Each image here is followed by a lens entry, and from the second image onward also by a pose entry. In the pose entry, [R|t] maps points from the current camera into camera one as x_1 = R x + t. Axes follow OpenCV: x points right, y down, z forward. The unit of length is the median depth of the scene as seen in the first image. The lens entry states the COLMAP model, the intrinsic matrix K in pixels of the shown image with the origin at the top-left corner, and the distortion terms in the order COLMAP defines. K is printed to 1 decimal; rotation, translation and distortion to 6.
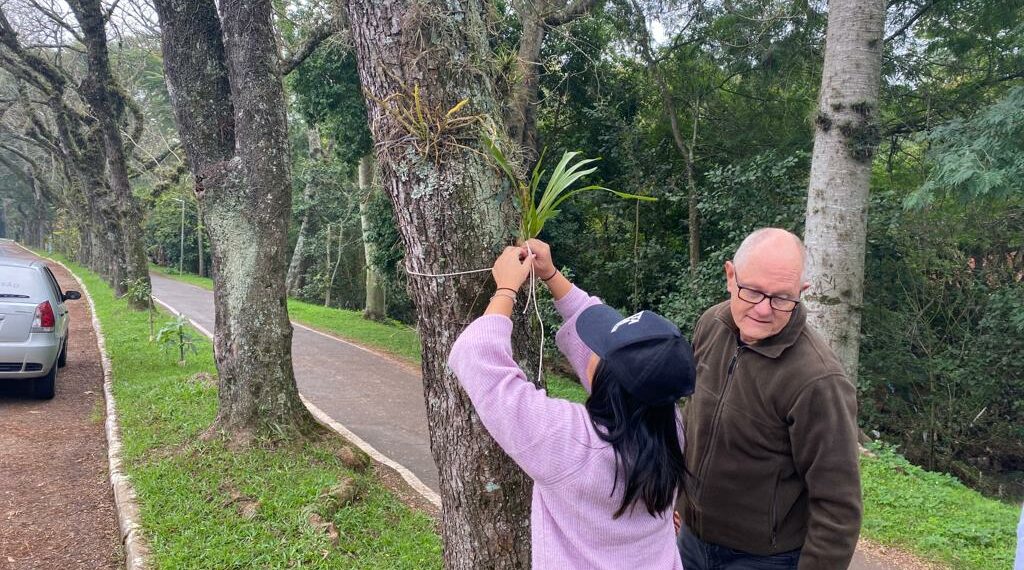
lens RADIAL K [[777.1, 0, 506.2], [0, 777.1, 285.1], [0, 0, 1]] dist [0.057053, -0.045206]
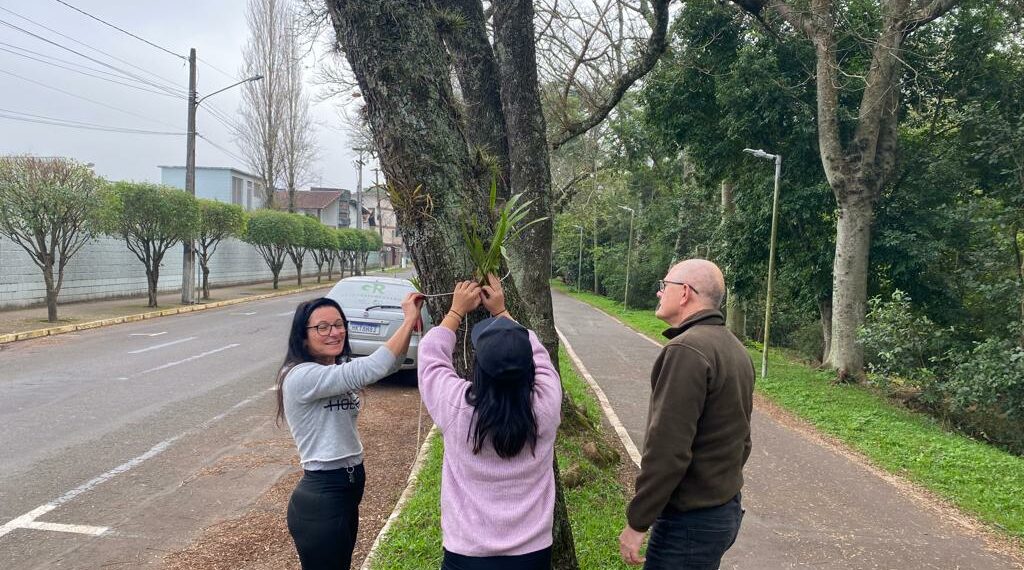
lens RADIAL K [[775.9, 0, 502.0], [0, 775.9, 285.4], [0, 0, 1]] dist [0.060246, -0.053490]
pose [[0.867066, 0.007280, -0.498140, 0.262958], [-0.019686, 0.999613, -0.019657, -0.001925], [0.497804, 0.026850, 0.866874, -0.082849]]
